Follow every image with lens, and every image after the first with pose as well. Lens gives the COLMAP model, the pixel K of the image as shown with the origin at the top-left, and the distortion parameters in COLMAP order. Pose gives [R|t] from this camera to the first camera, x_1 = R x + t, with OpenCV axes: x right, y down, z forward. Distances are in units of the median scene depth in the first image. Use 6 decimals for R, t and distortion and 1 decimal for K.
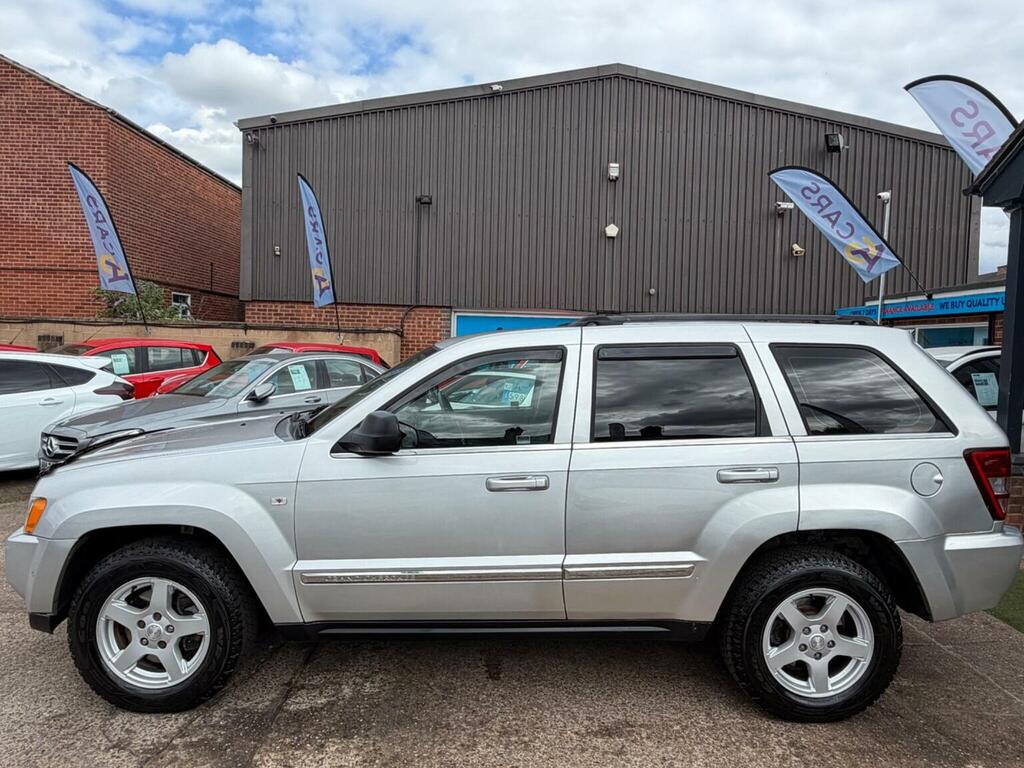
lens RADIAL K [[674.6, 0, 494.2], [0, 674.6, 411.5], [0, 0, 1]] dist [-0.003819, -0.001506]
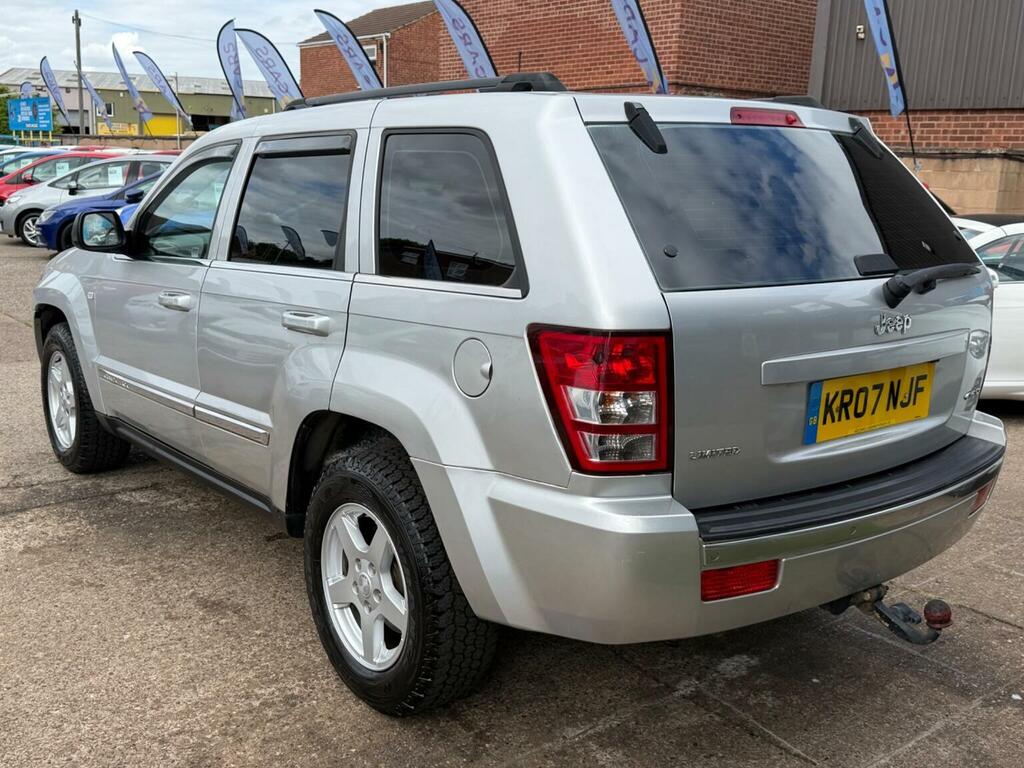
lens RADIAL K [[988.9, 0, 512.1], [0, 988.9, 424.0], [0, 0, 1]] dist [0.013316, 0.001826]
pose [[0.635067, 0.190492, -0.748601, 1.279948], [-0.090417, 0.980786, 0.172870, 0.002152], [0.767147, -0.042098, 0.640088, 0.494402]]
